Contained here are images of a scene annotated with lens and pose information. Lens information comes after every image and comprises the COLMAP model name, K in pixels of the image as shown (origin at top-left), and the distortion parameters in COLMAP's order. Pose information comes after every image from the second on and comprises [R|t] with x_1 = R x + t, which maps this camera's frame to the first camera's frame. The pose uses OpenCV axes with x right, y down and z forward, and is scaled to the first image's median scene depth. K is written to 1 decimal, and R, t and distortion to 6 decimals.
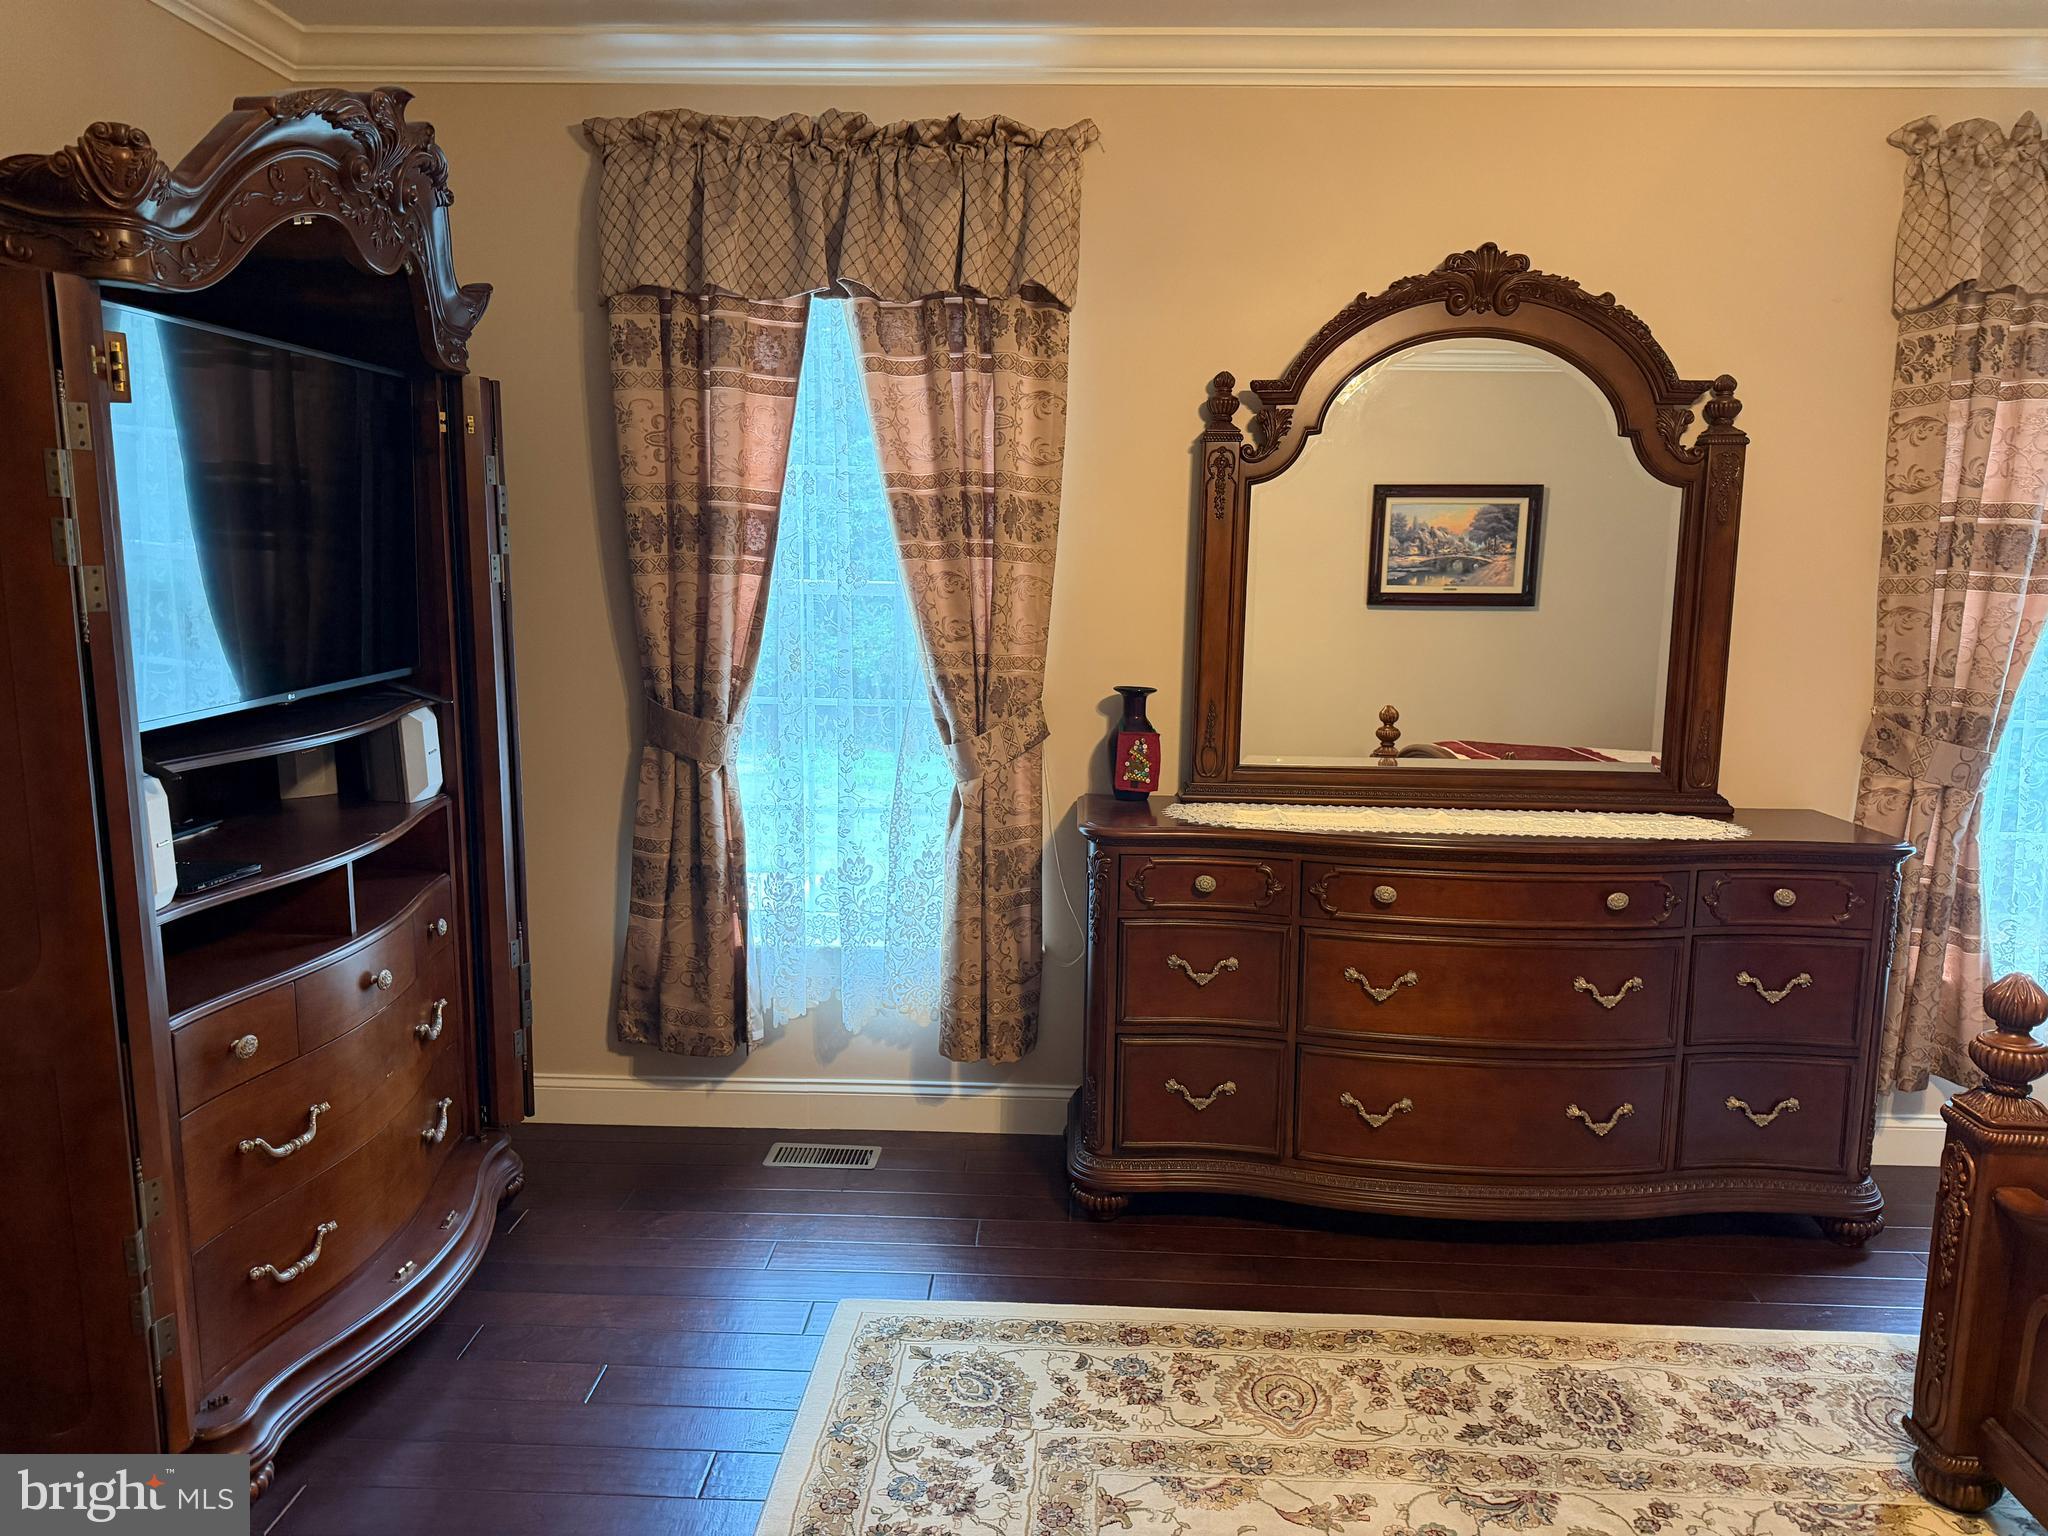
lens RADIAL K [[1448.1, 0, 1037.6], [0, 1448.1, 768.7], [0, 0, 1]] dist [0.056777, -0.066472]
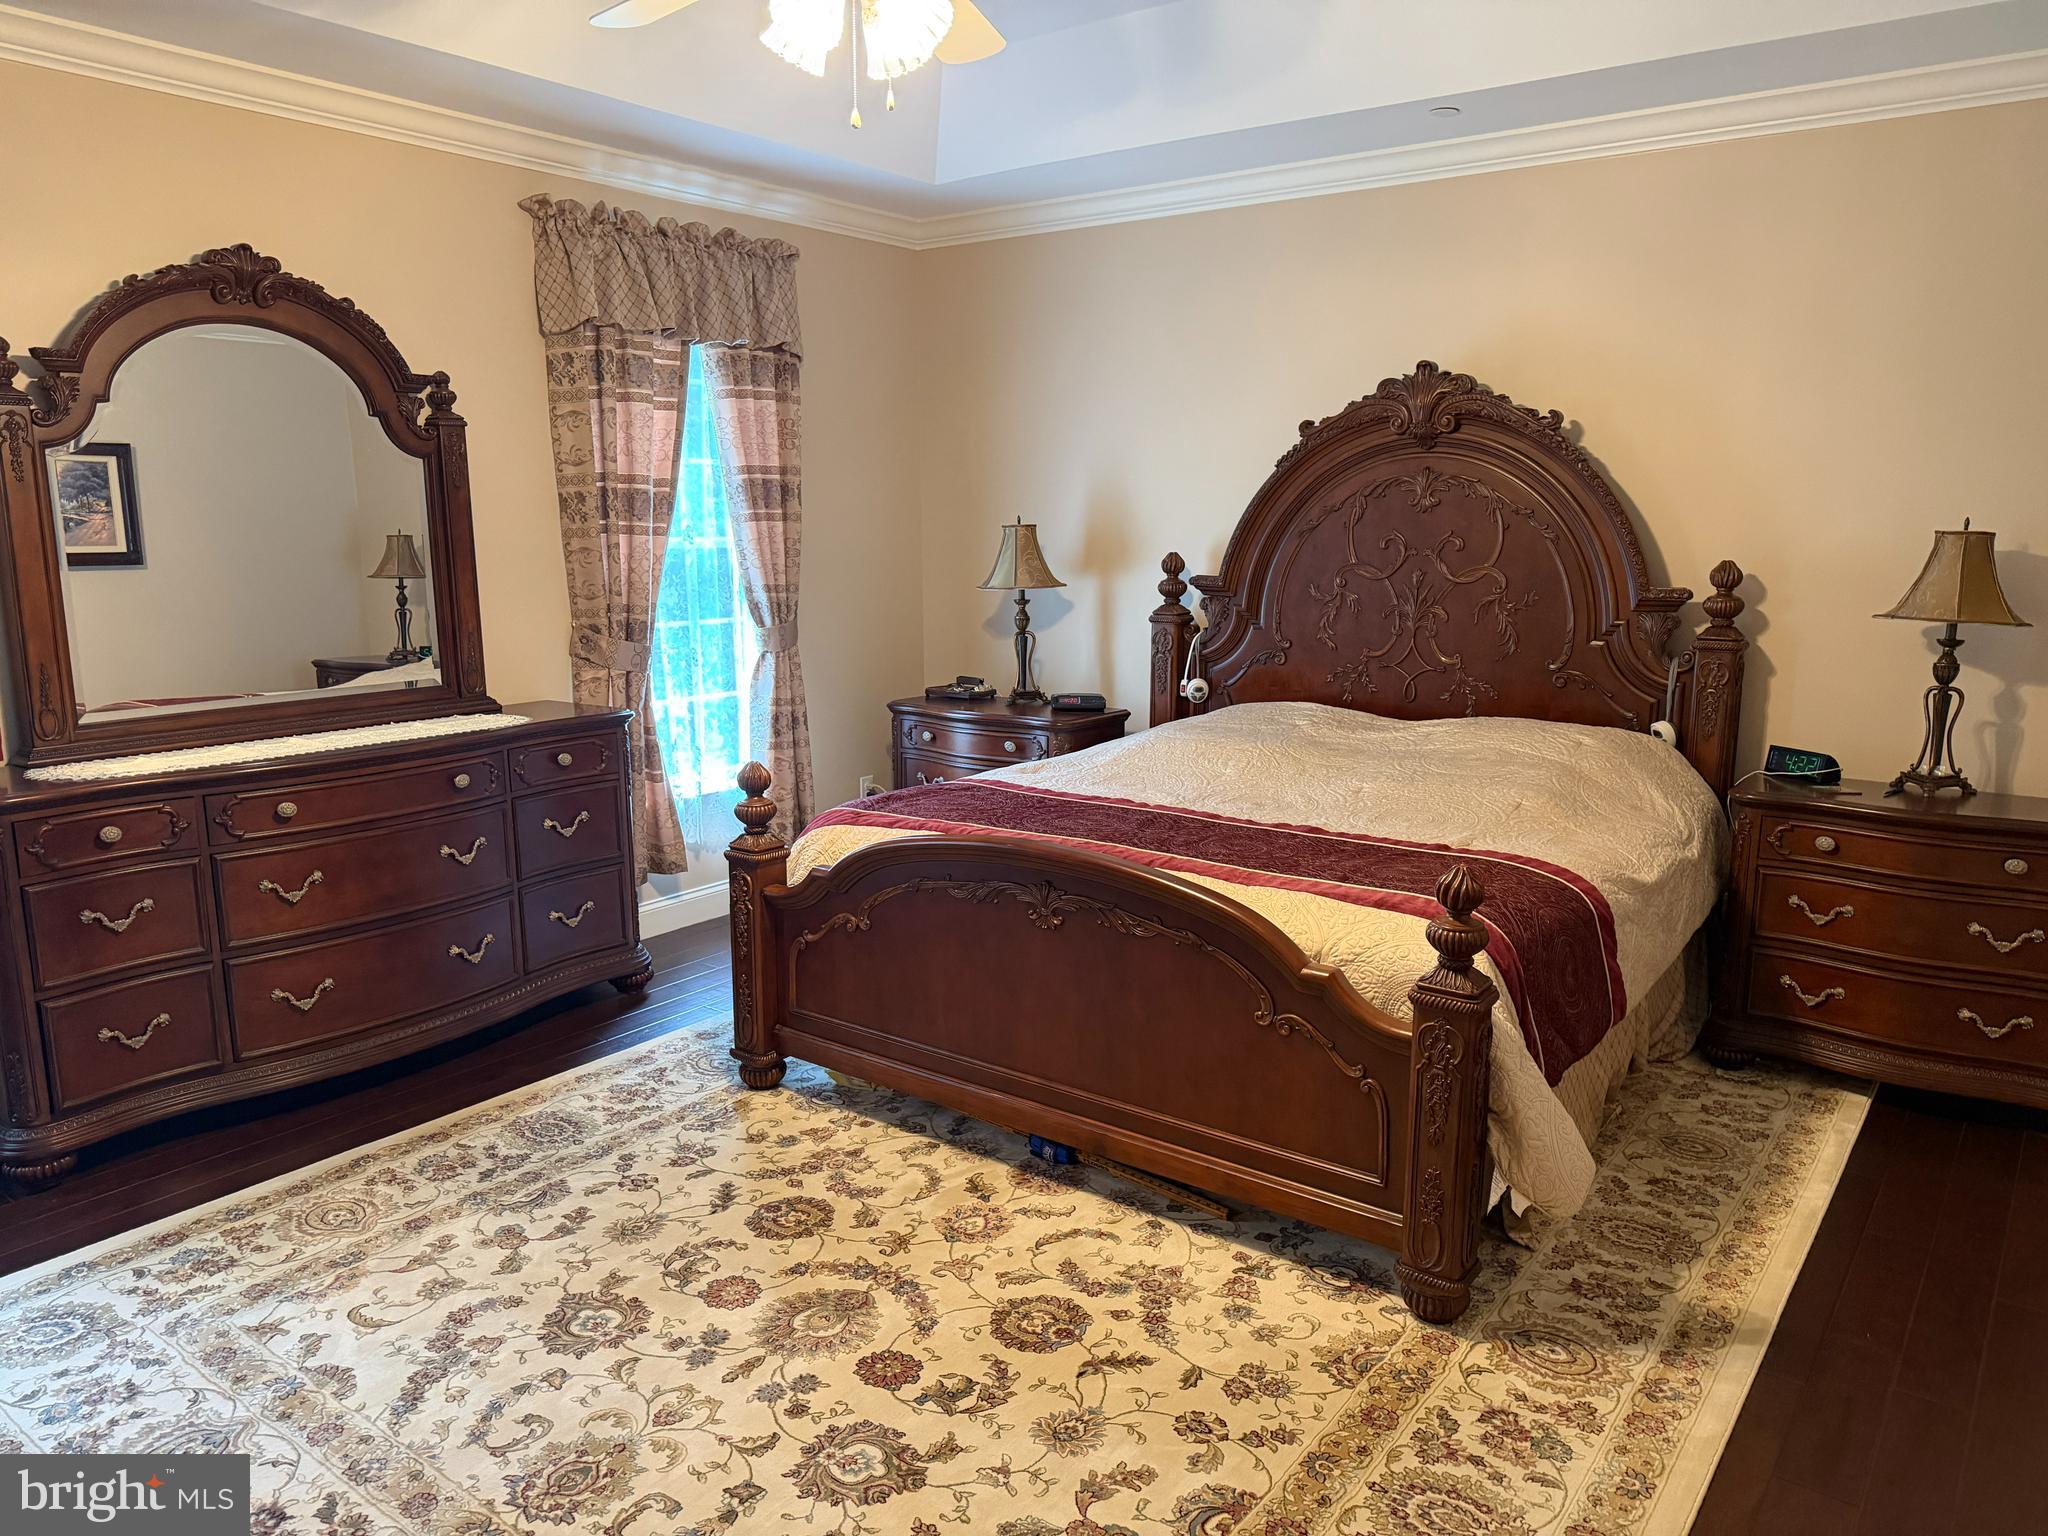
lens RADIAL K [[1448.1, 0, 1038.3], [0, 1448.1, 783.9], [0, 0, 1]] dist [0.056777, -0.066472]
pose [[0.560084, -0.170939, 0.810608, -0.357366], [0.137102, 0.984114, 0.112798, 0.016033], [-0.817012, 0.047960, 0.574623, -0.159816]]
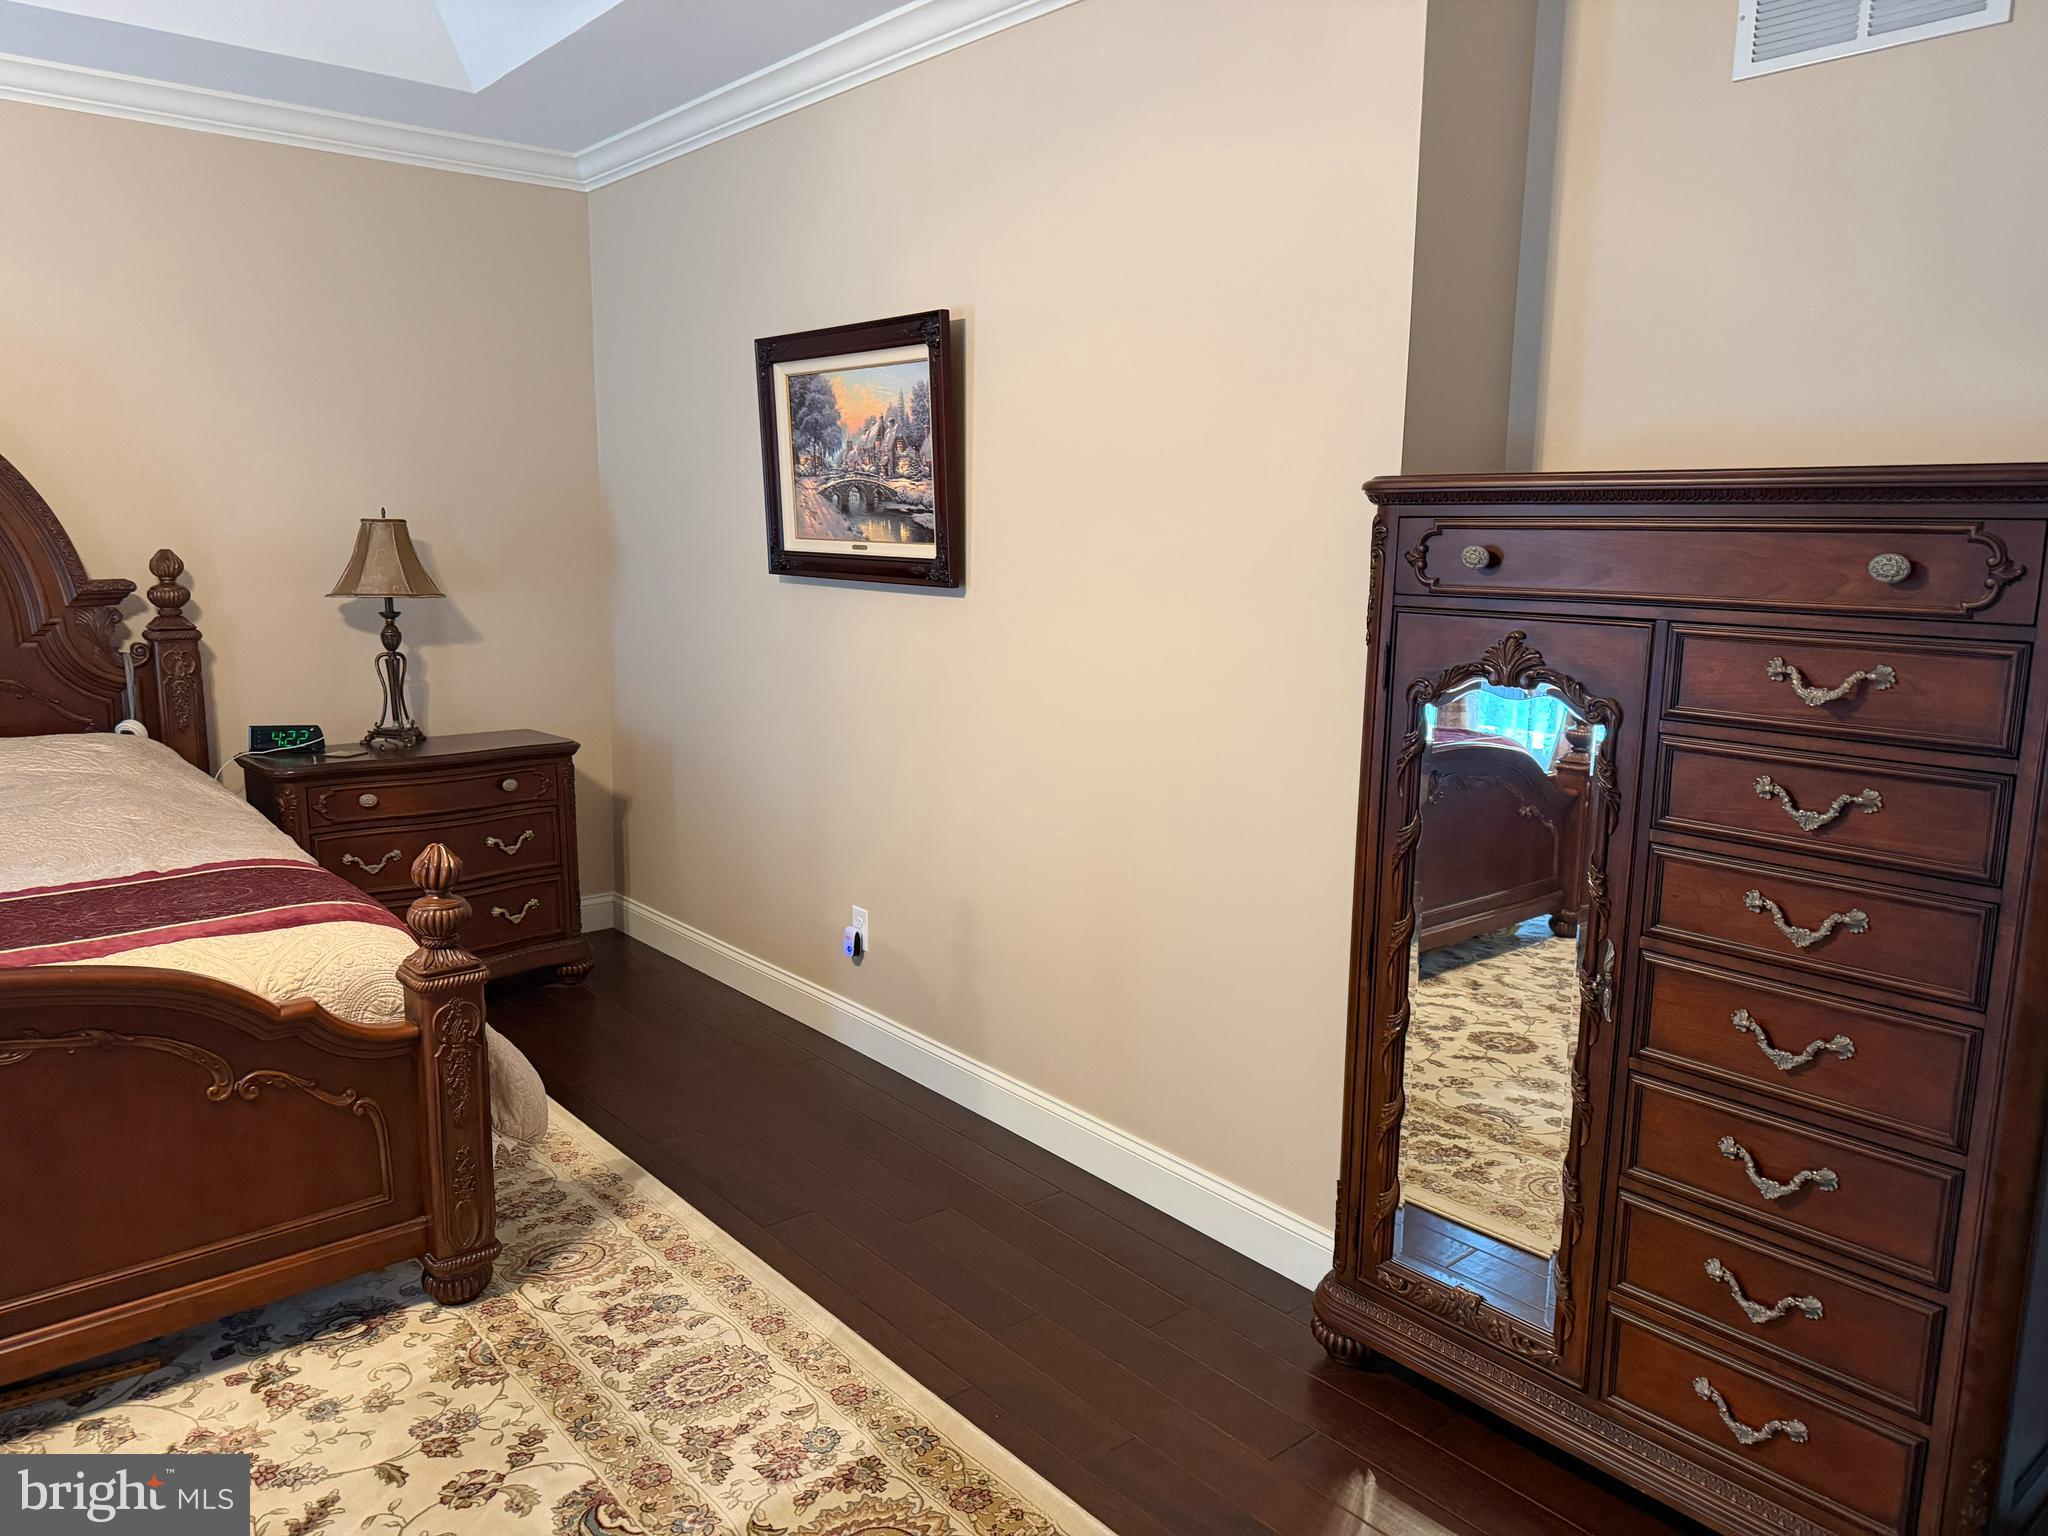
lens RADIAL K [[1448.1, 0, 1015.5], [0, 1448.1, 752.0], [0, 0, 1]] dist [0.056777, -0.066472]
pose [[-0.682196, -0.141204, 0.717405, -0.380192], [0.086560, 0.958678, 0.271005, -0.063969], [-0.726027, 0.246977, -0.641784, 0.421362]]
